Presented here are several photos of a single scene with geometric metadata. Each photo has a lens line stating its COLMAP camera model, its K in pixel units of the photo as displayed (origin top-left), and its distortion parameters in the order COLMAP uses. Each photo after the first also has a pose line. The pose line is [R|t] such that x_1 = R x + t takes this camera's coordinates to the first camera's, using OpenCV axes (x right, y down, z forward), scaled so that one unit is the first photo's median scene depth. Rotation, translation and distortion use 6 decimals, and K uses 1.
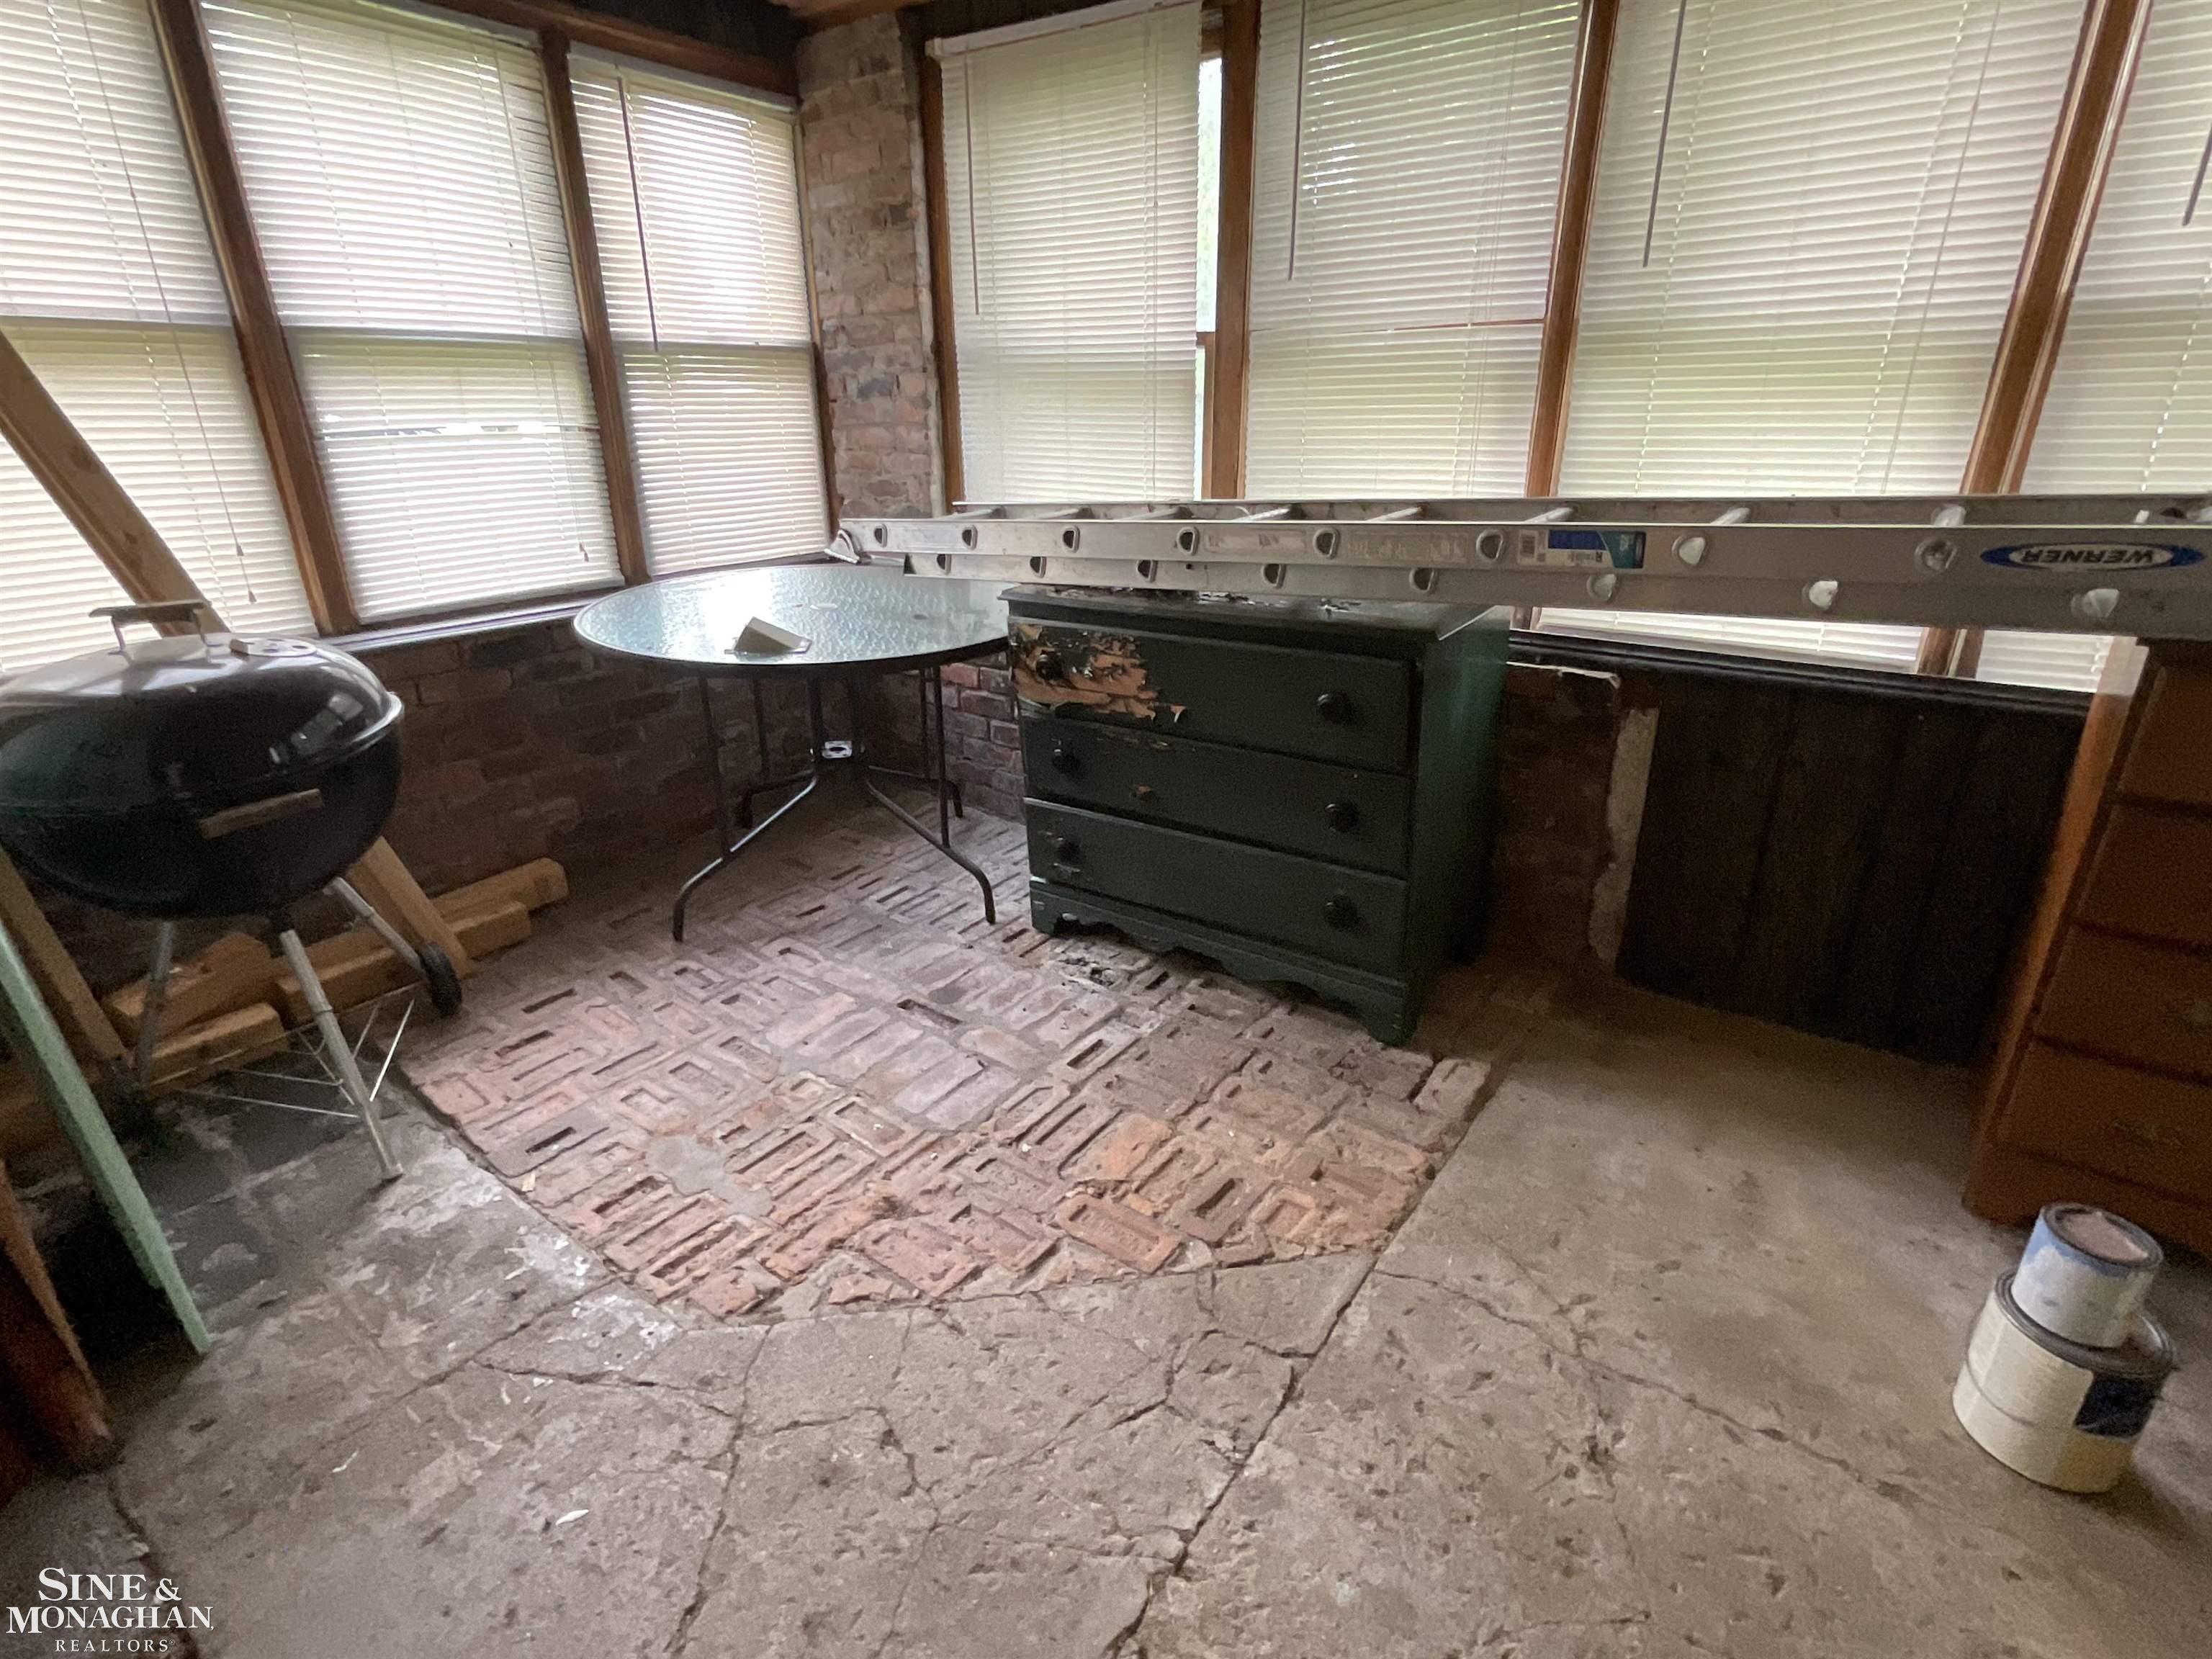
lens RADIAL K [[1105.2, 0, 1106.0], [0, 1105.2, 829.5], [0, 0, 1]] dist [-0.010359, 0.012280]
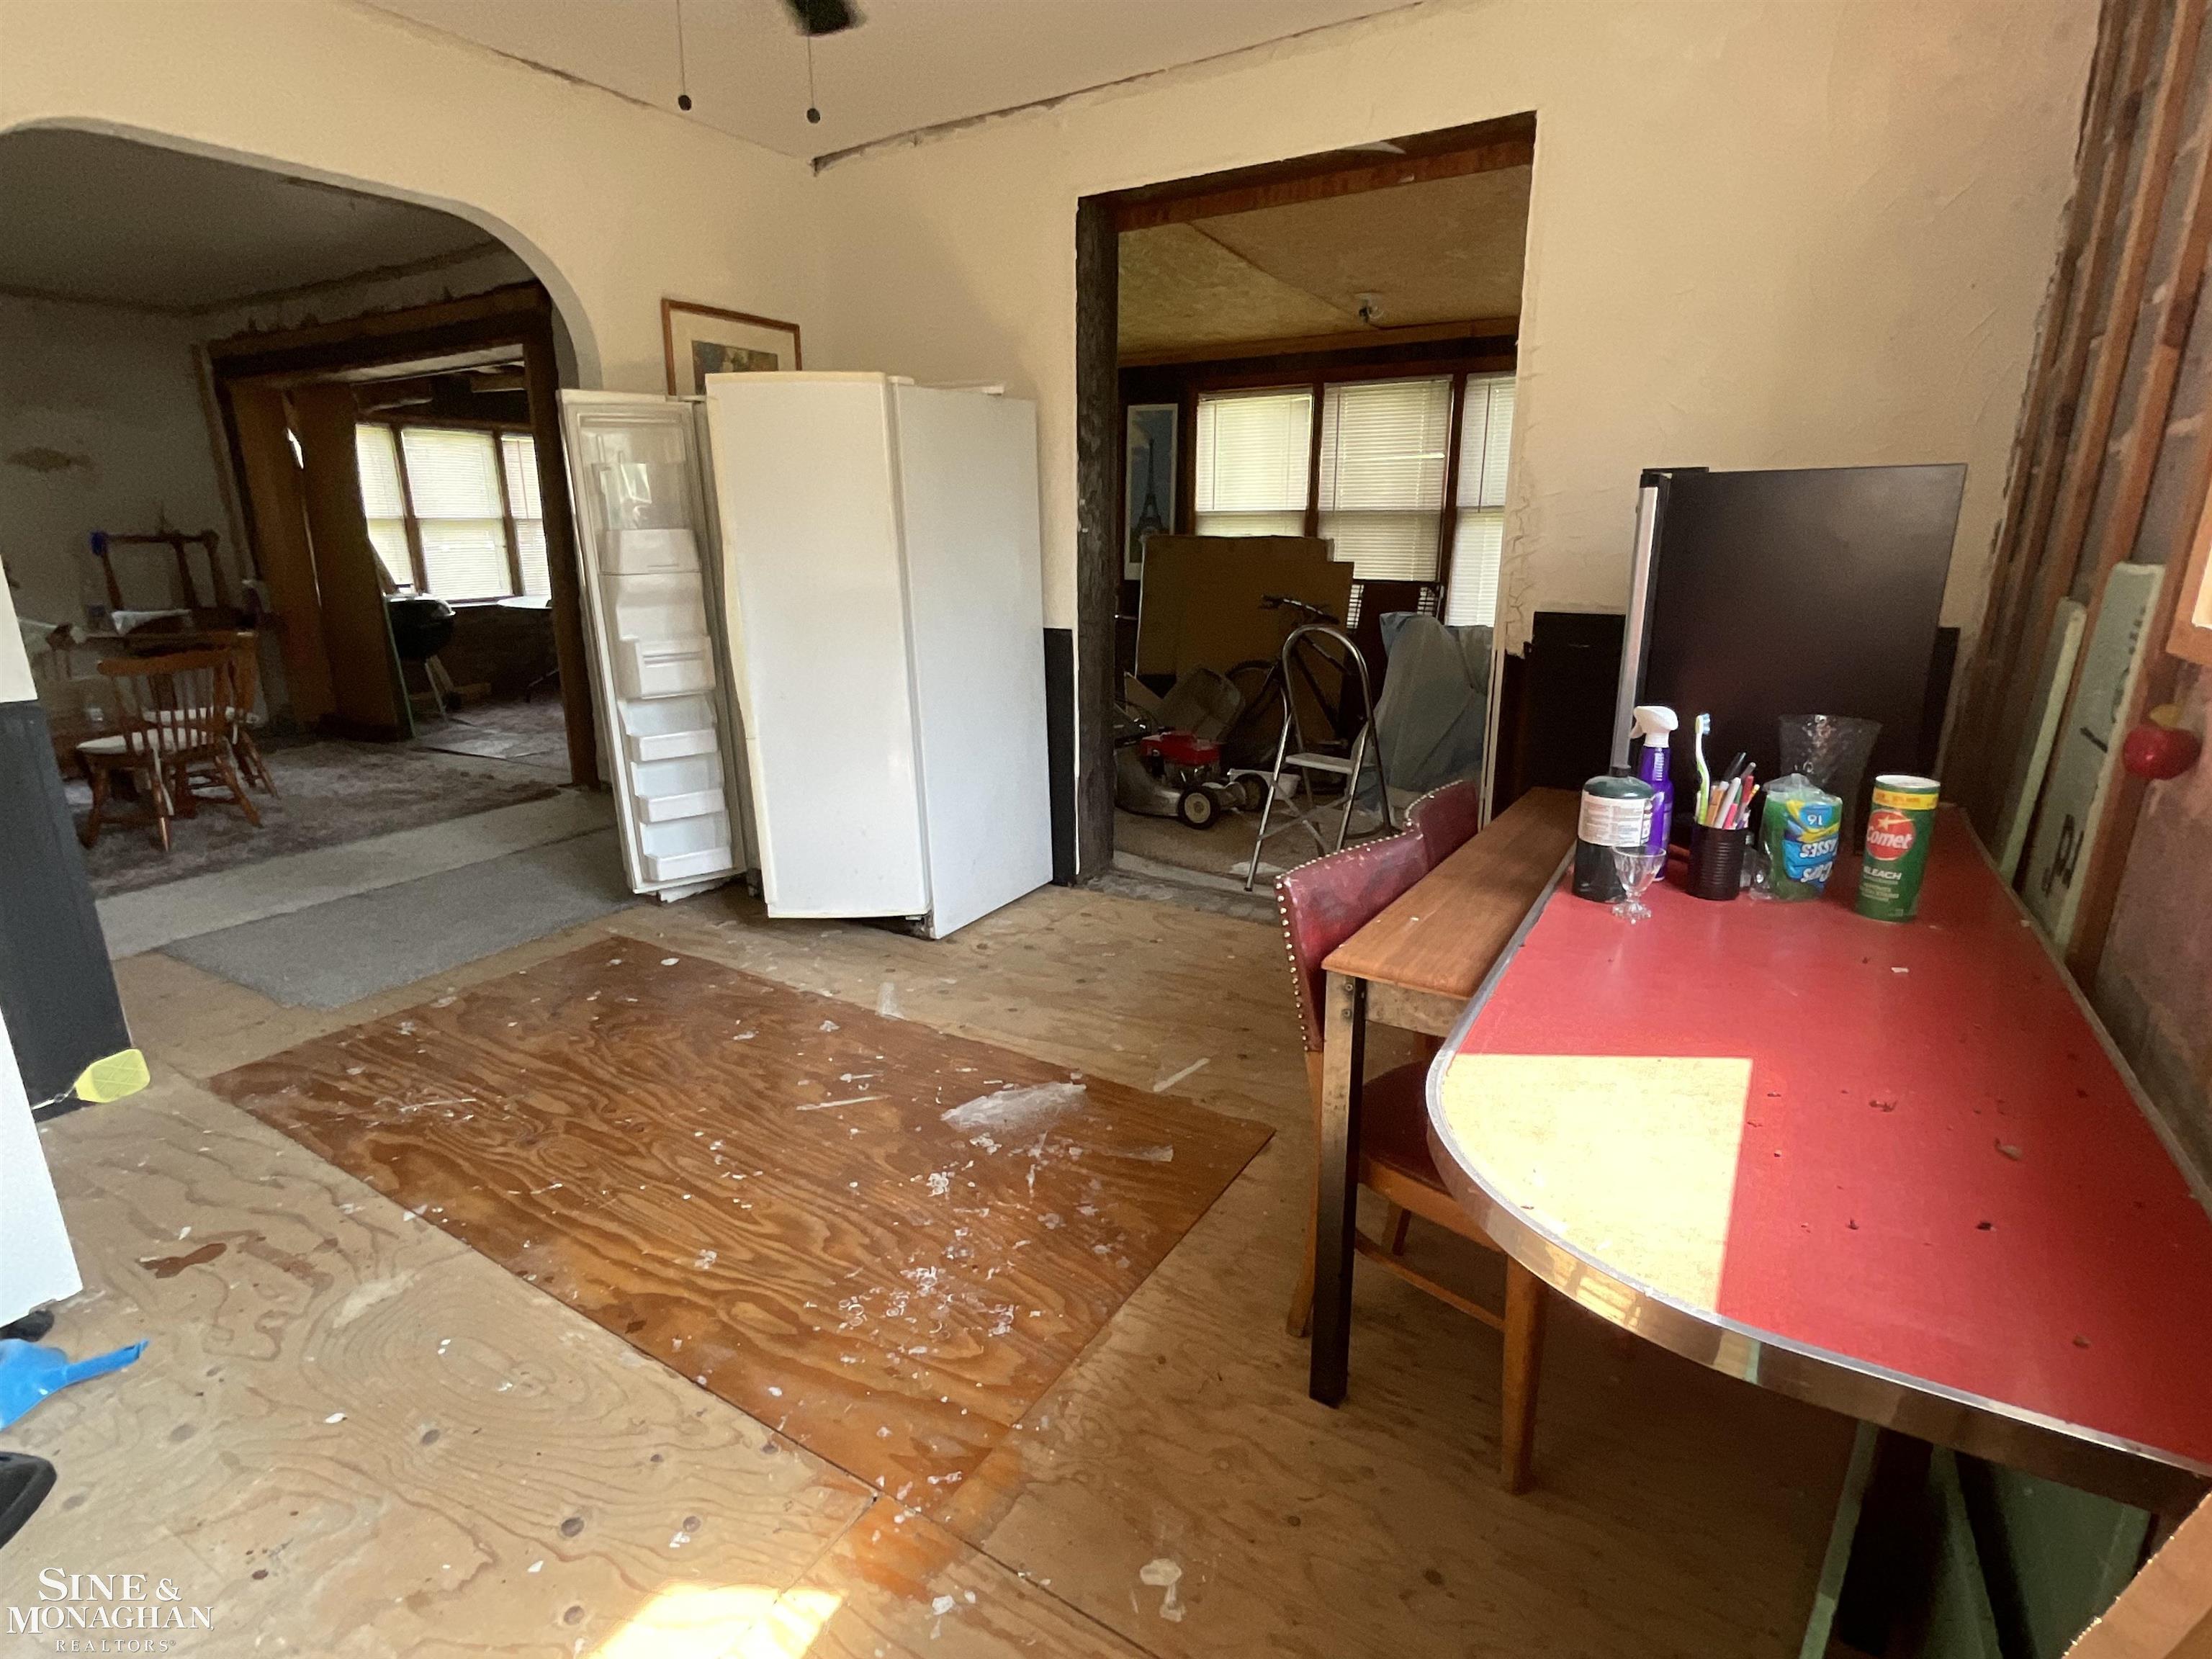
lens RADIAL K [[1105.2, 0, 1106.0], [0, 1105.2, 829.5], [0, 0, 1]] dist [-0.010359, 0.012280]
pose [[0.996815, -0.015831, 0.078159, 0.959477], [0.024278, 0.993818, -0.108332, 0.801296], [-0.075960, 0.109885, 0.991038, -2.102189]]
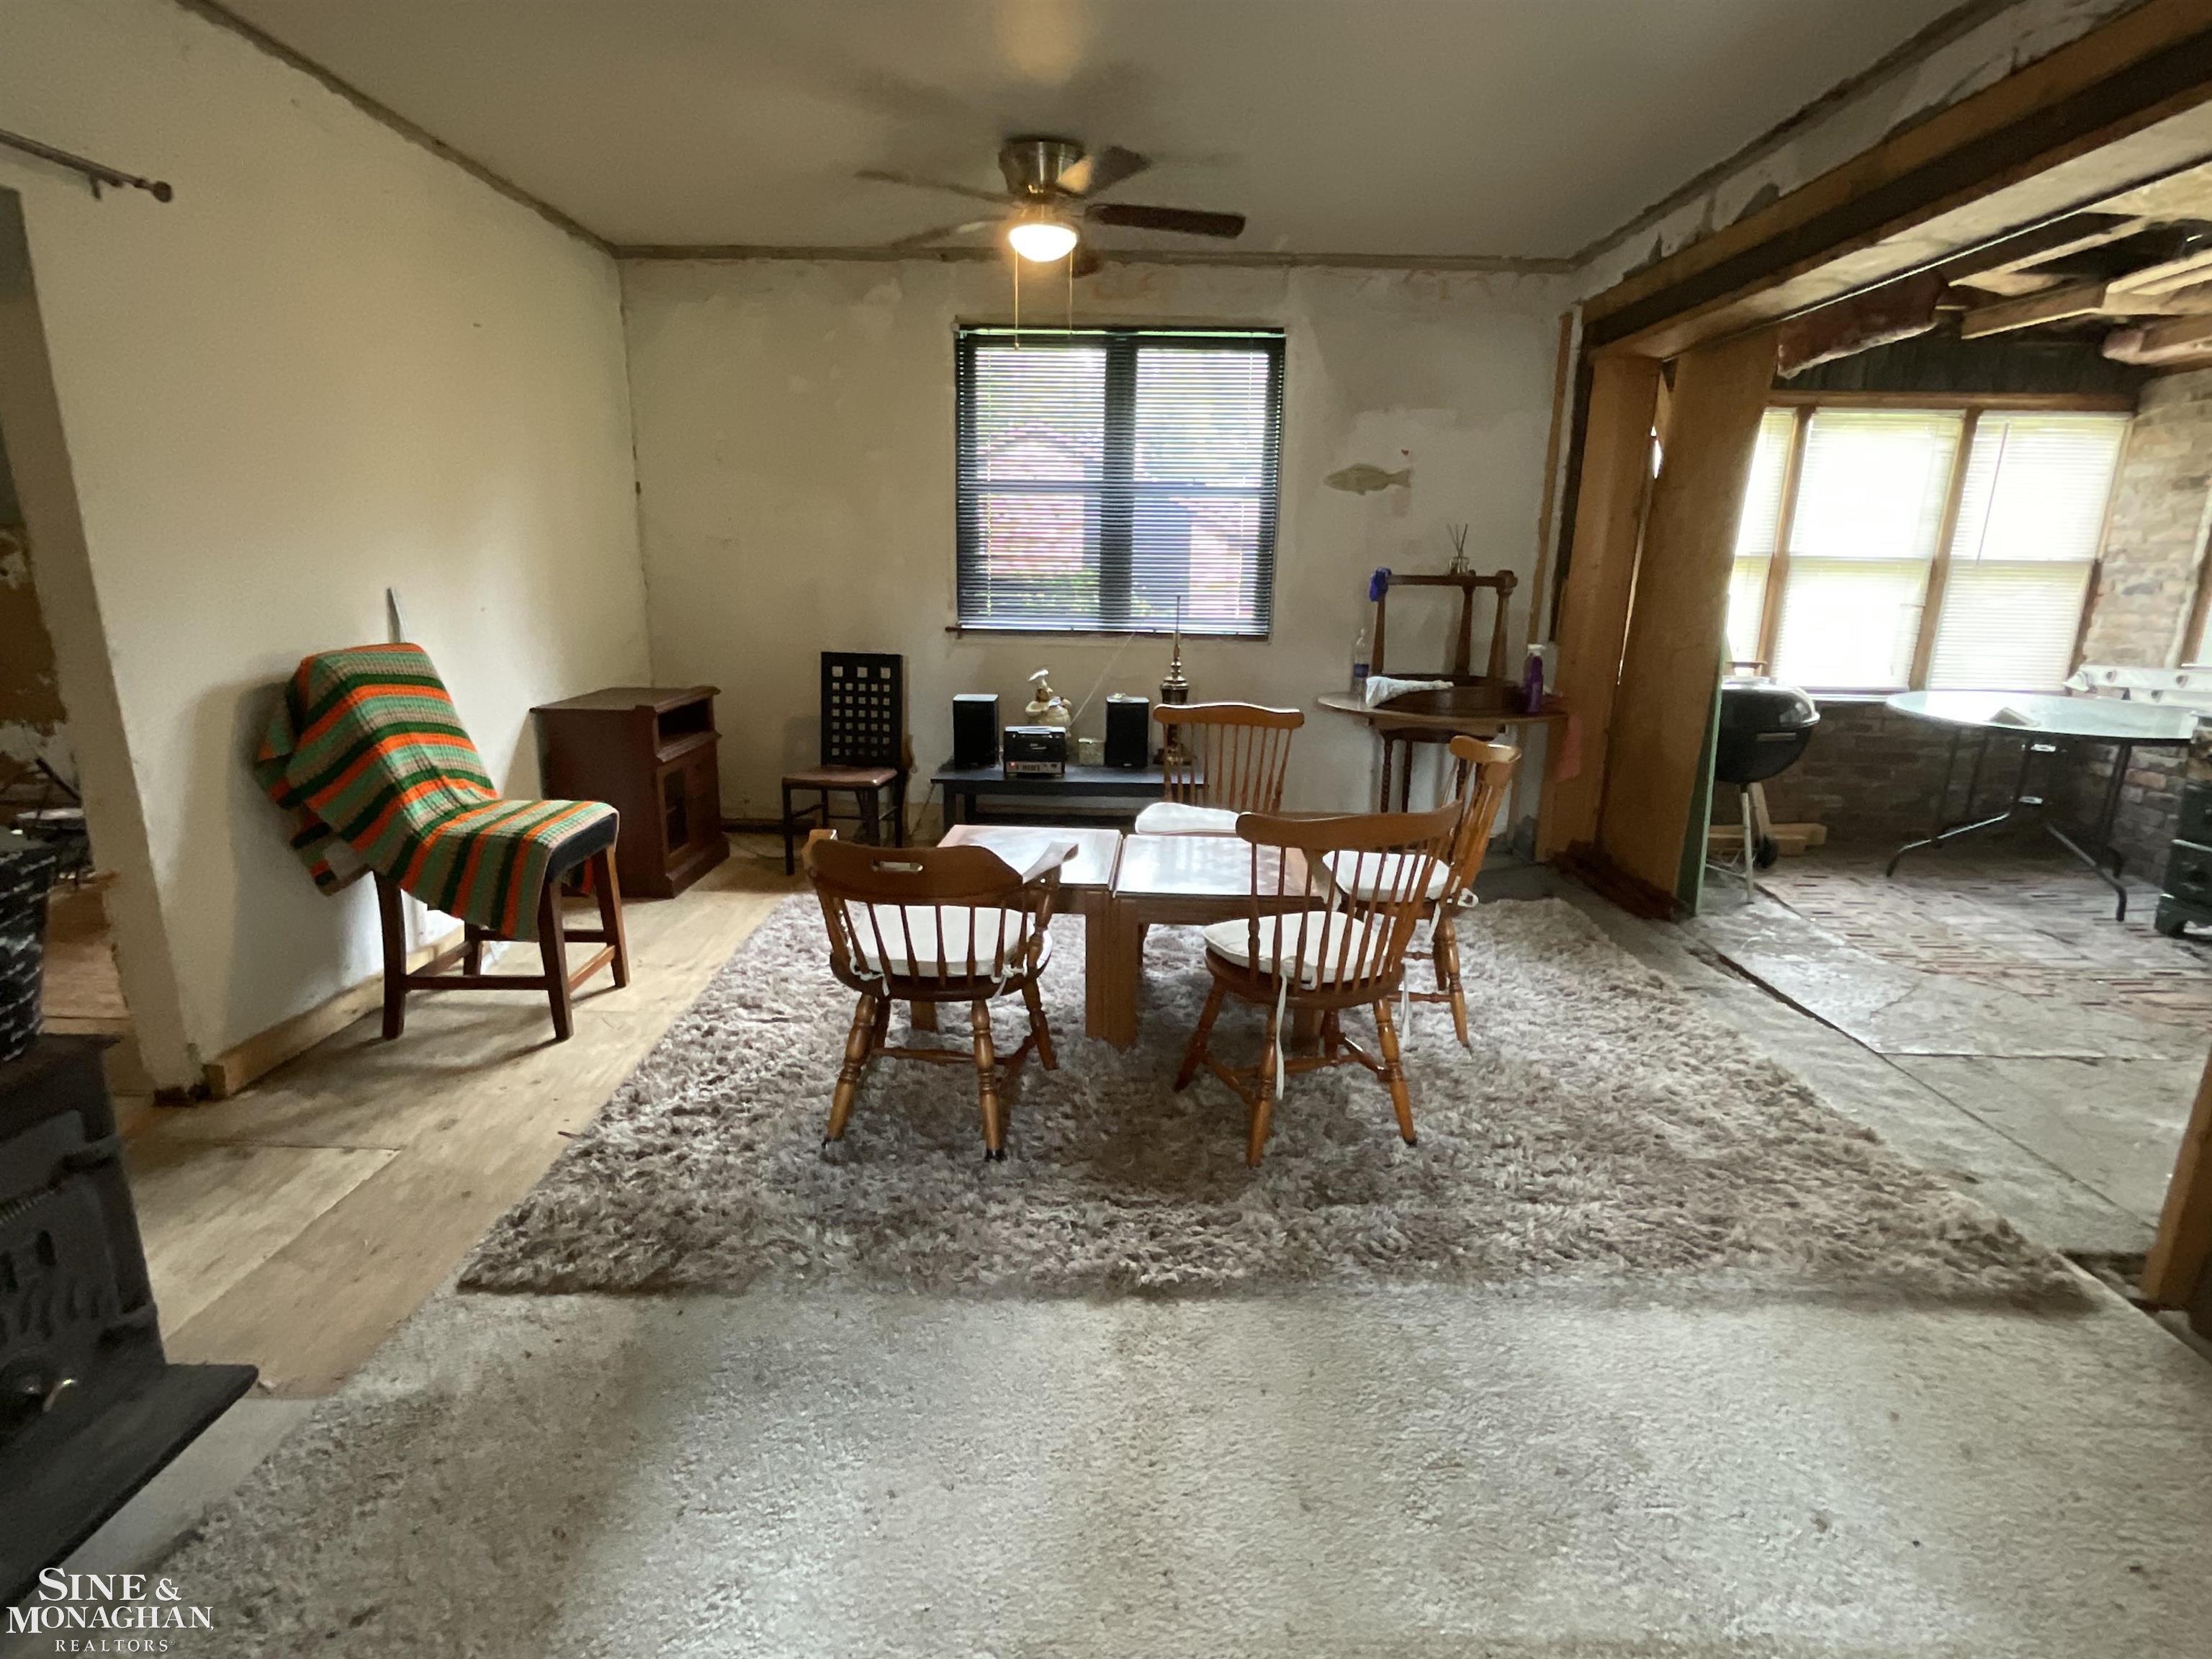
lens RADIAL K [[1105.2, 0, 1106.0], [0, 1105.2, 829.5], [0, 0, 1]] dist [-0.010359, 0.012280]
pose [[0.585481, 0.210714, -0.782823, 0.248365], [-0.320011, 0.947285, 0.015644, 0.390048], [0.744852, 0.241352, 0.622048, -1.048117]]
